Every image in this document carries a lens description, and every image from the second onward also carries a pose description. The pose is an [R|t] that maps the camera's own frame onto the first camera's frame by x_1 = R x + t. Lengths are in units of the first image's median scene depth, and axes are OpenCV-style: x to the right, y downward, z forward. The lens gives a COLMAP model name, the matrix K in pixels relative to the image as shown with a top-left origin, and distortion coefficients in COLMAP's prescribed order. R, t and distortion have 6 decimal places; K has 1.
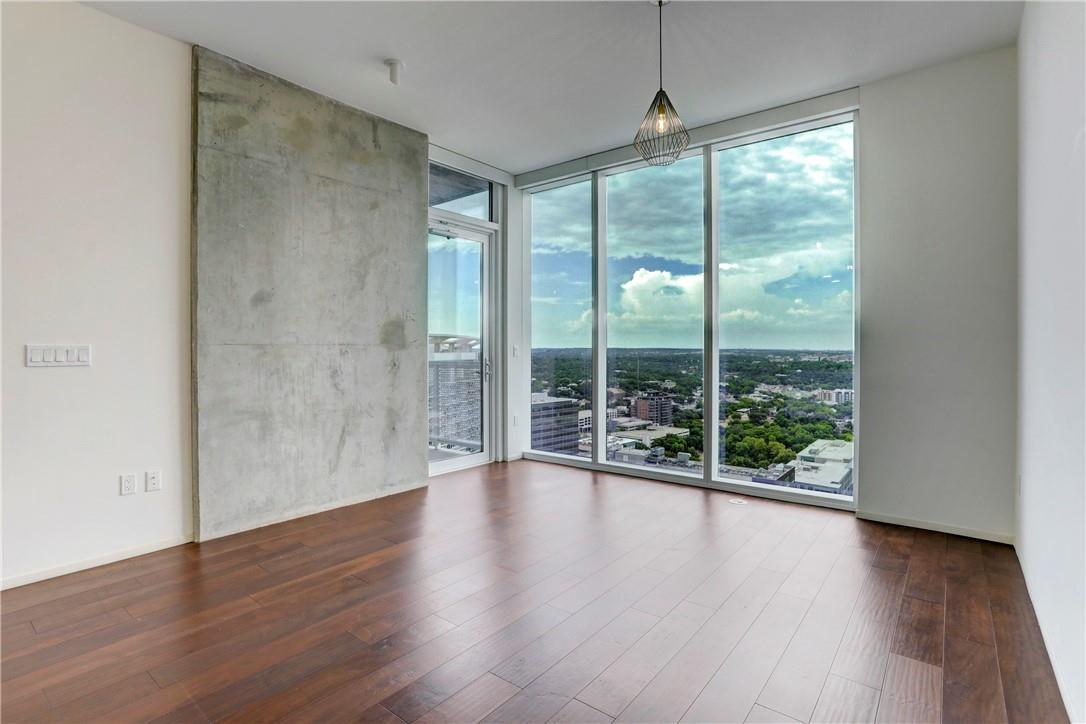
lens RADIAL K [[537.6, 0, 542.0], [0, 537.6, 360.4], [0, 0, 1]] dist [-0.018775, 0.002796]
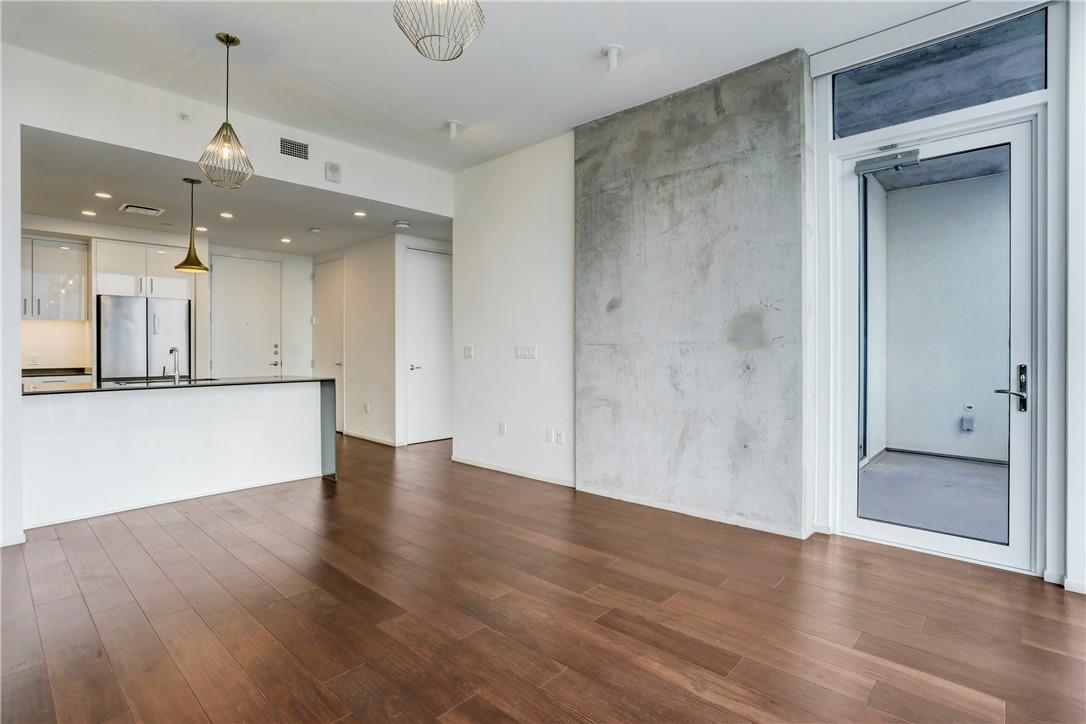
lens RADIAL K [[537.6, 0, 542.0], [0, 537.6, 353.8], [0, 0, 1]] dist [-0.018775, 0.002796]
pose [[-0.058566, 0.009565, -0.998238, 0.603622], [-0.021565, 0.999709, 0.010845, -0.015974], [0.998051, 0.022162, -0.058343, 0.819225]]
